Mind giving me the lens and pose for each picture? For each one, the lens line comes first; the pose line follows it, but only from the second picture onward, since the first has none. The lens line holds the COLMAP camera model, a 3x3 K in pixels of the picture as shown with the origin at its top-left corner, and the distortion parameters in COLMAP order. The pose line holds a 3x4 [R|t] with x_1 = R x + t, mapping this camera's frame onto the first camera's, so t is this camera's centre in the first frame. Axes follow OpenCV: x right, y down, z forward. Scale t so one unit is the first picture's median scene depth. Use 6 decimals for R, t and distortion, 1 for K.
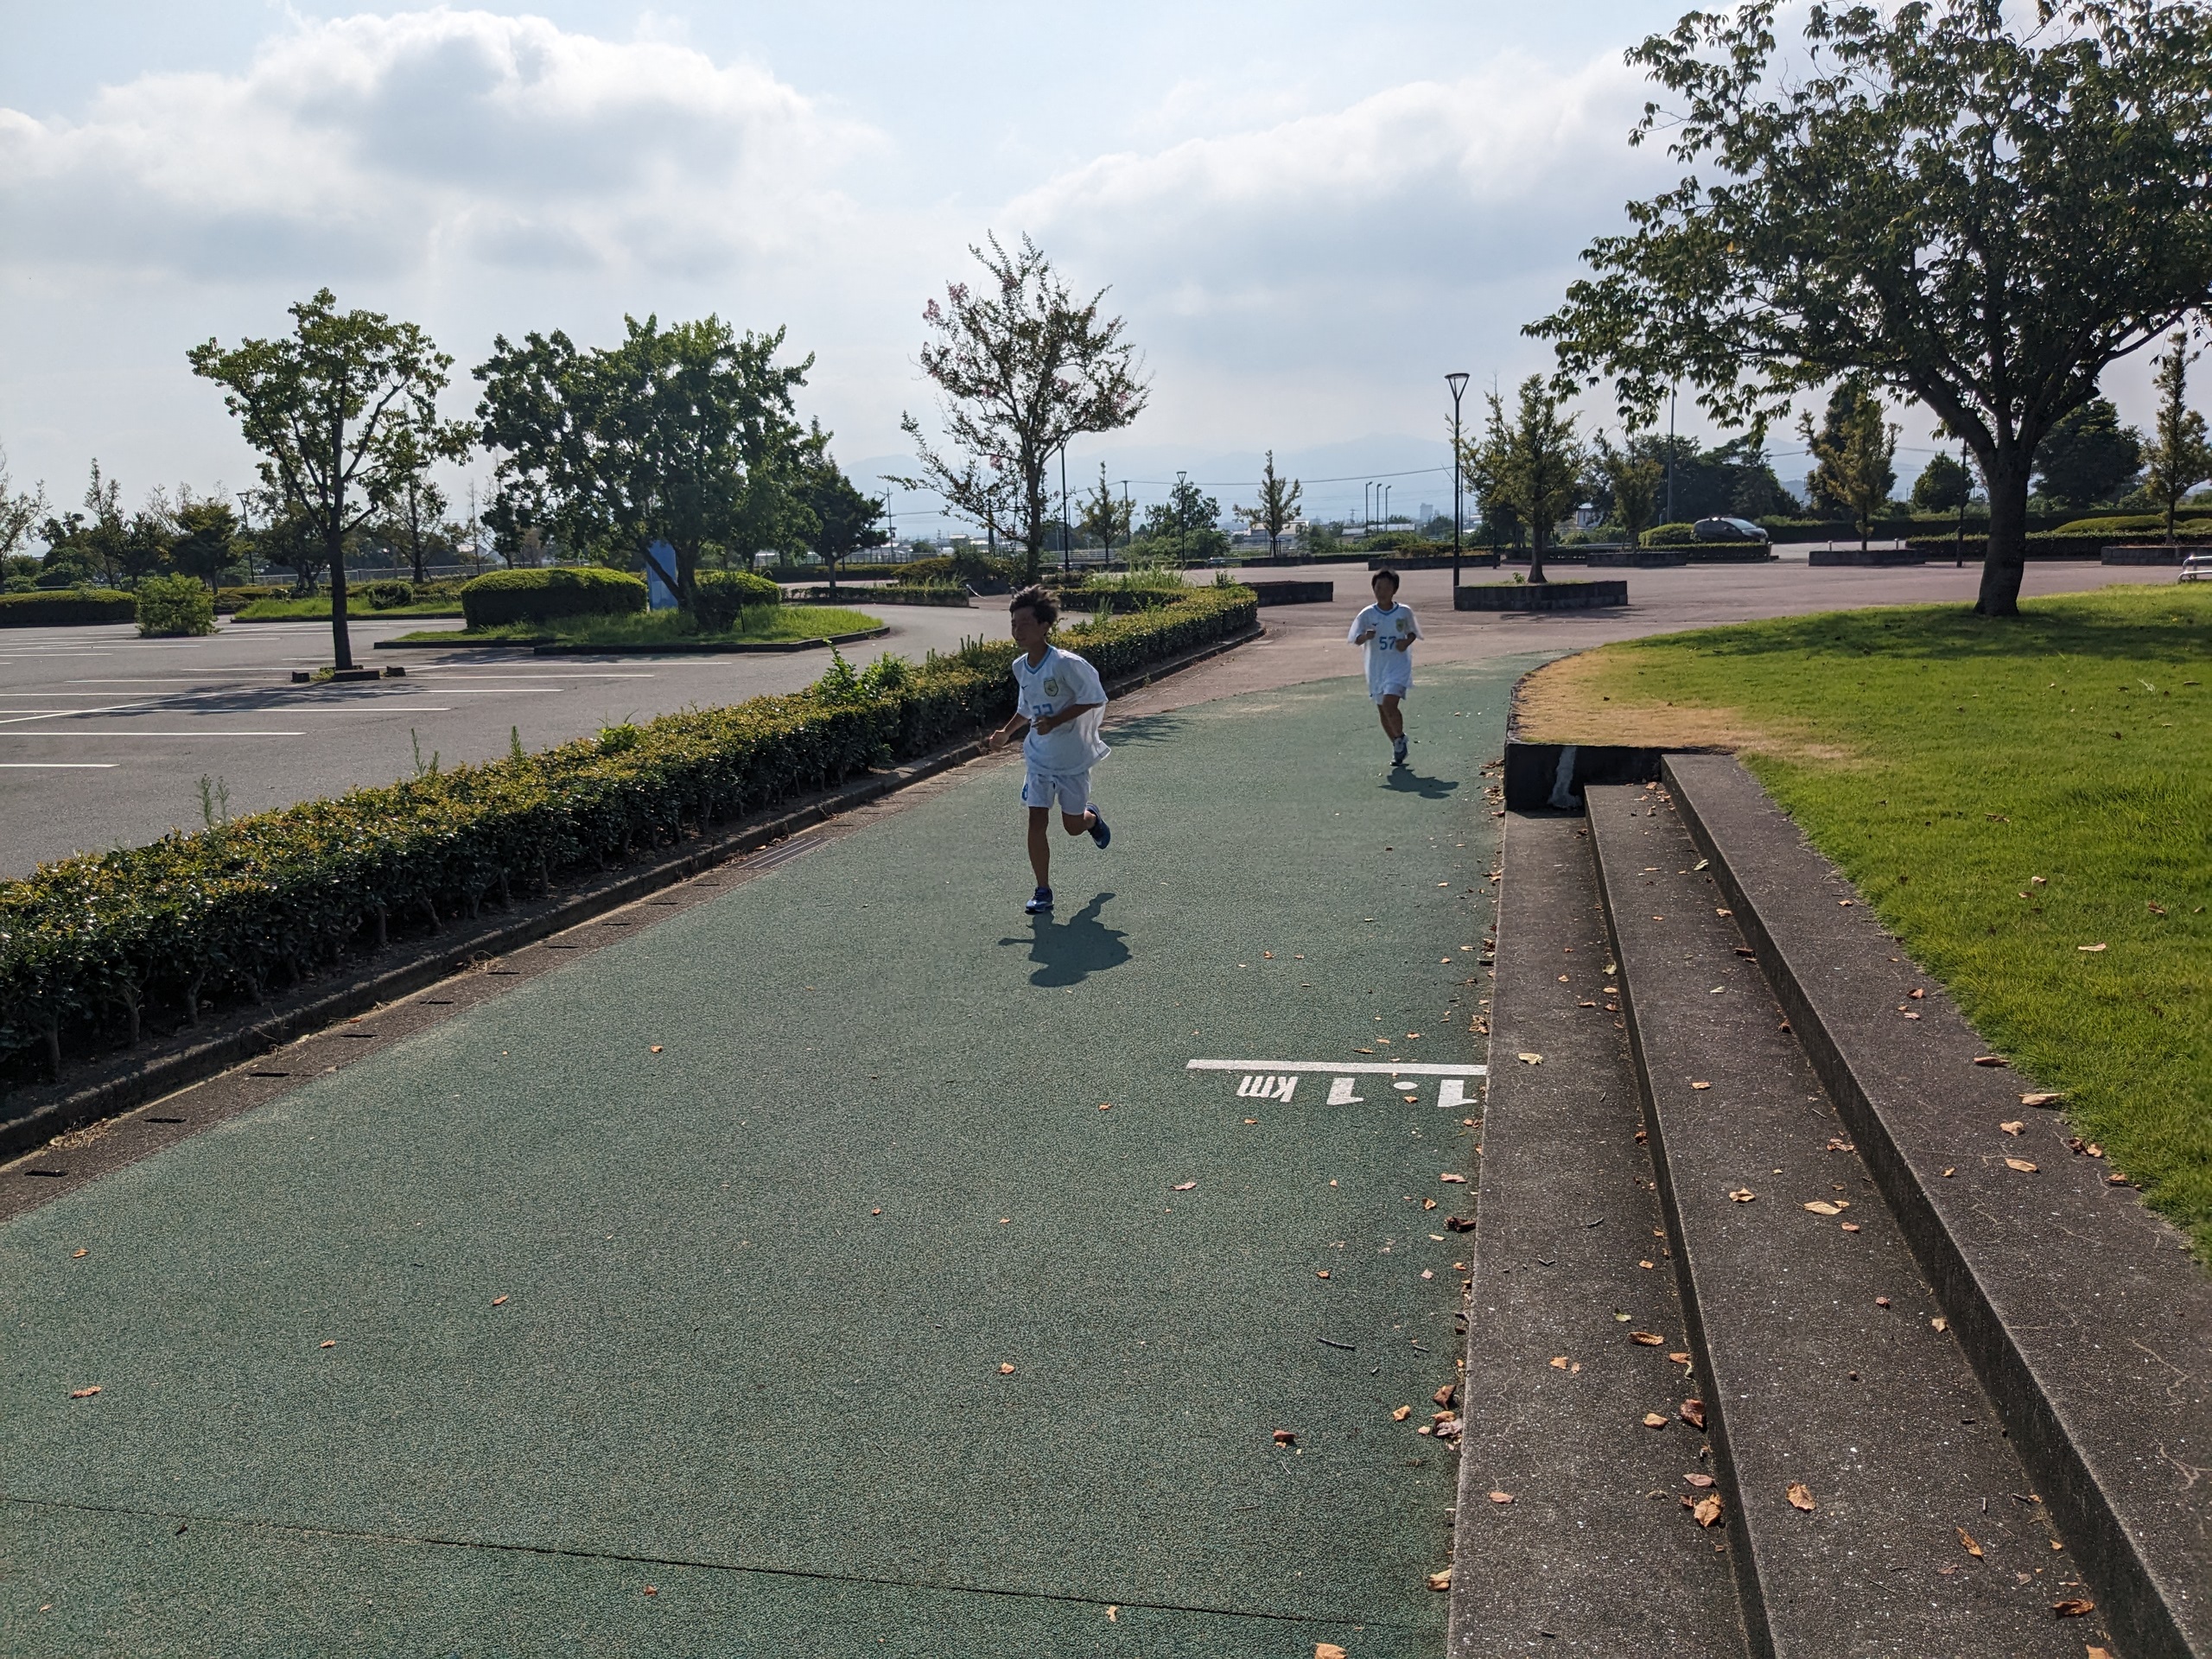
lens RADIAL K [[1791.6, 0, 1063.5], [0, 1791.6, 881.9], [0, 0, 1]] dist [0.039630, -0.088656]
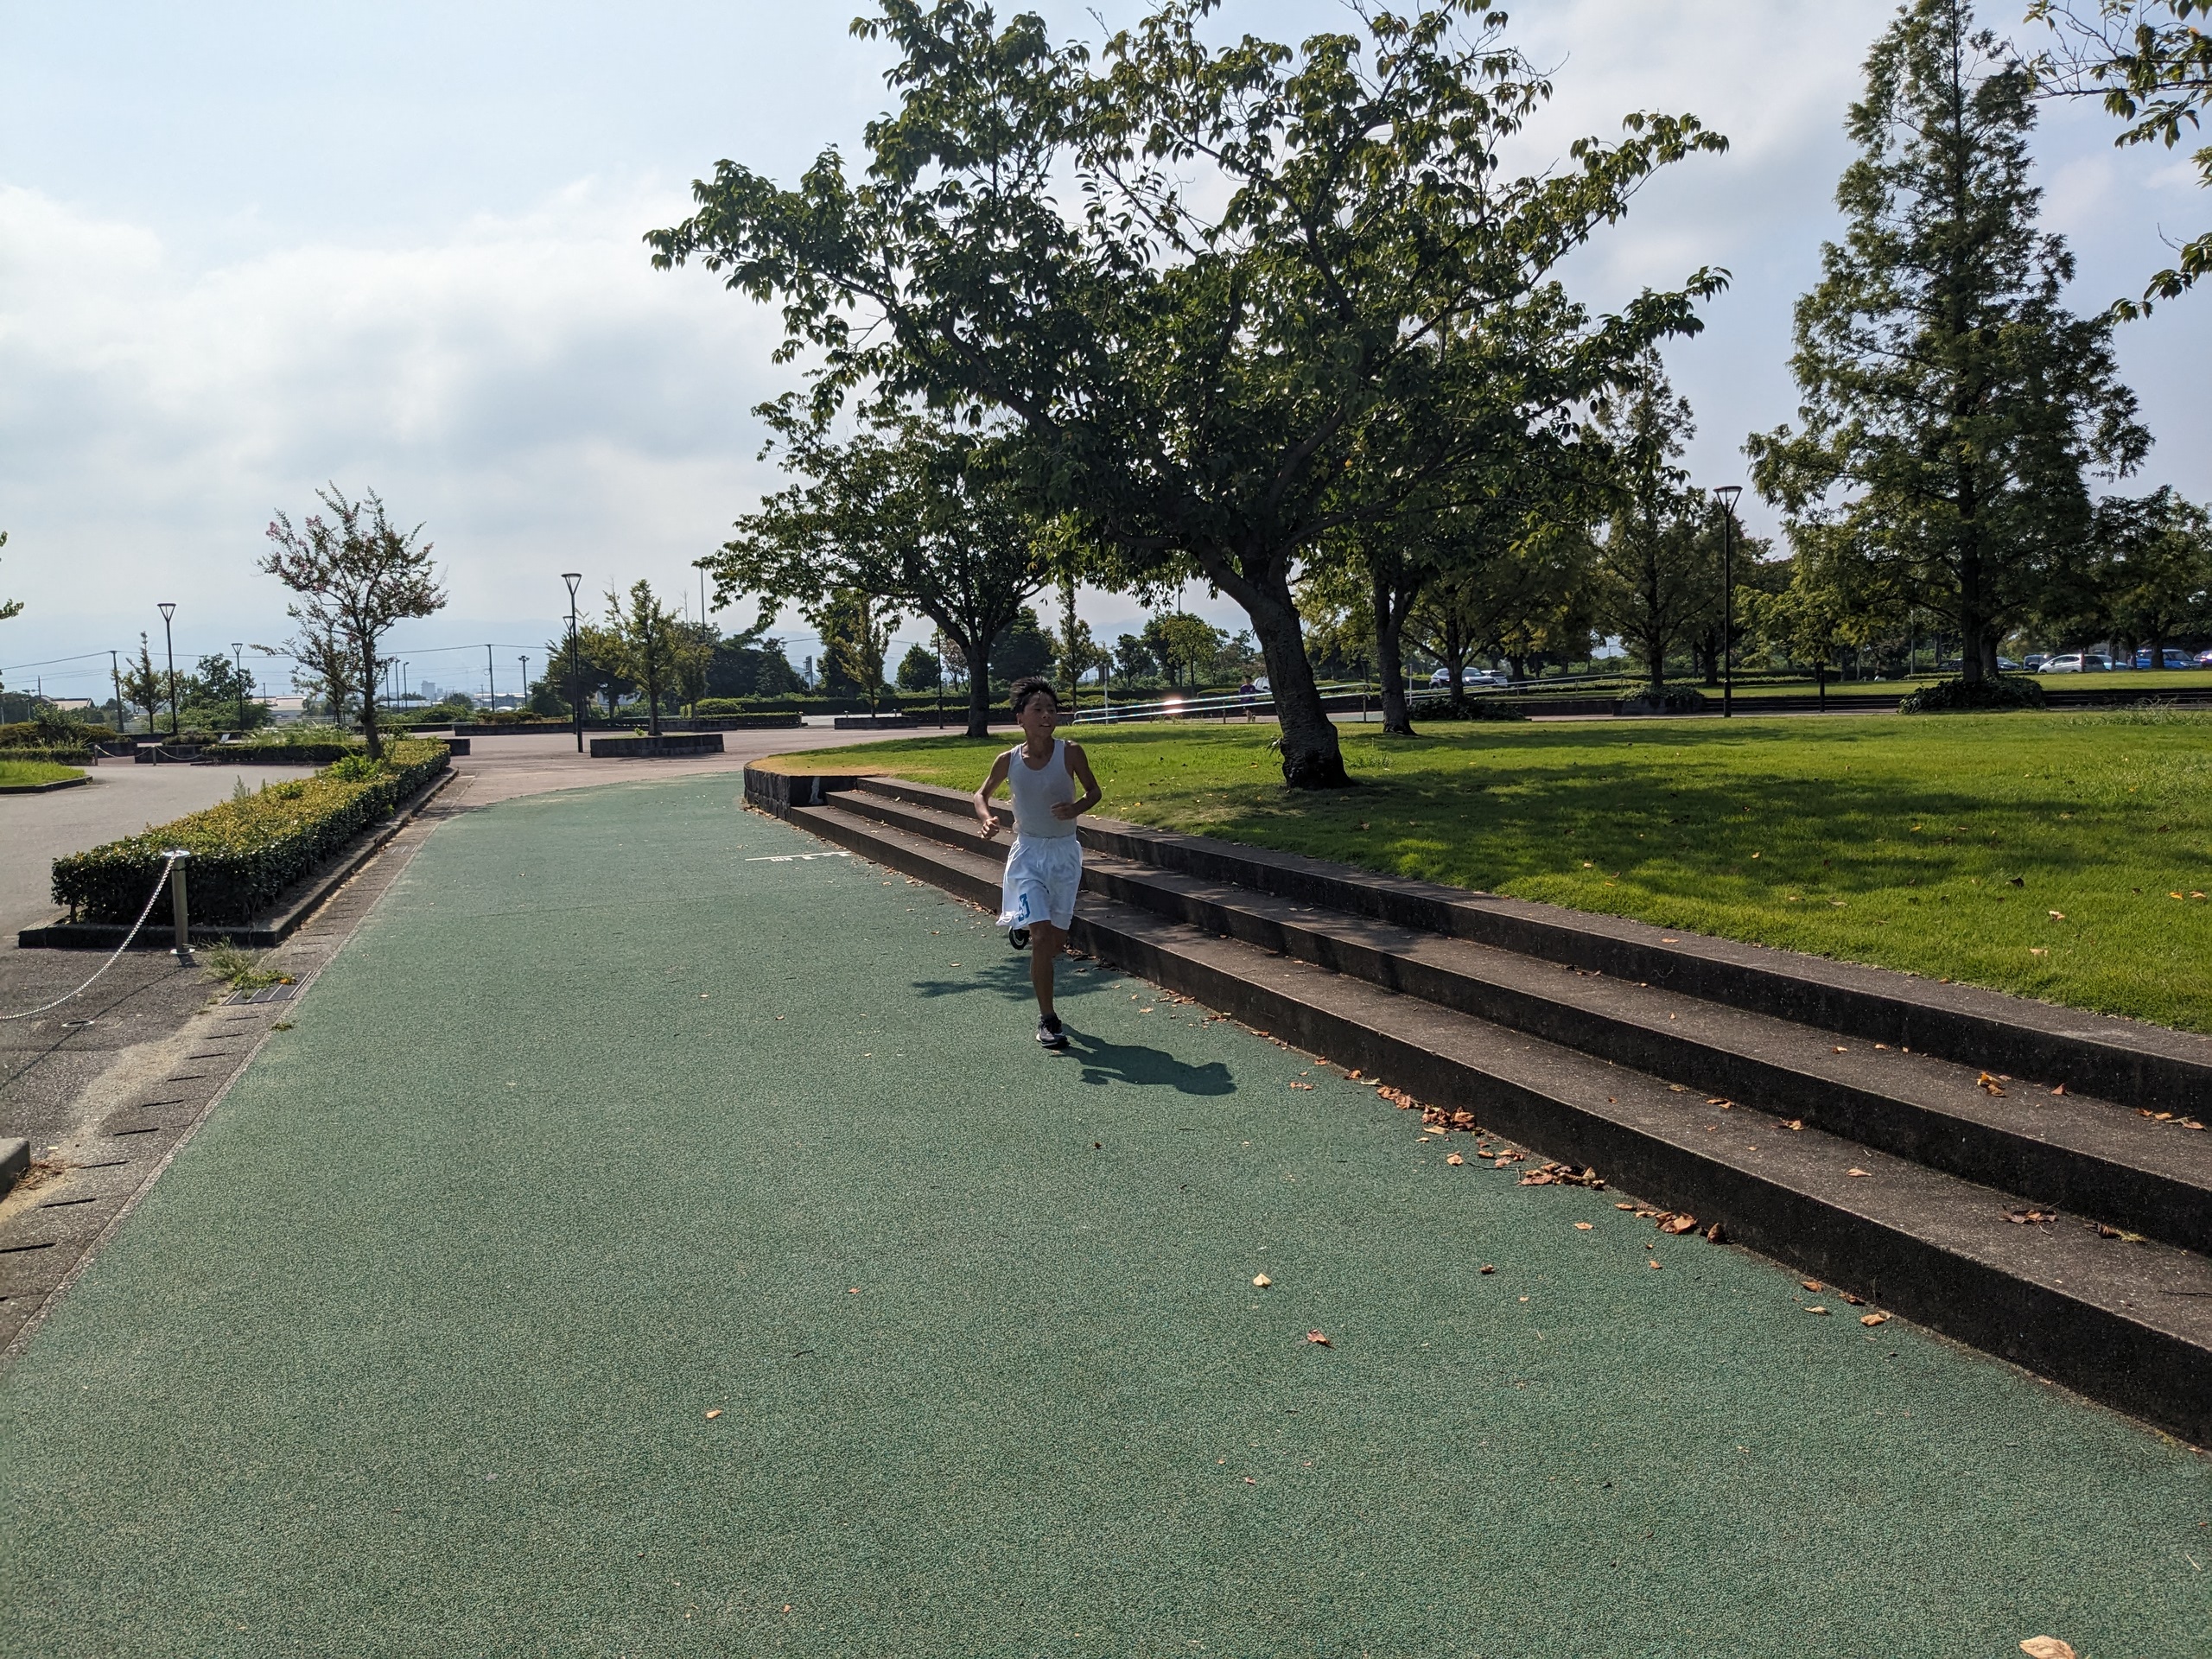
lens RADIAL K [[1772.1, 0, 1083.3], [0, 1772.1, 808.4], [0, 0, 1]] dist [0.047906, -0.080888]
pose [[0.856557, -0.024378, 0.515477, -0.271630], [0.094561, 0.989385, -0.110339, 0.114174], [-0.507315, 0.143255, 0.849770, -0.486217]]
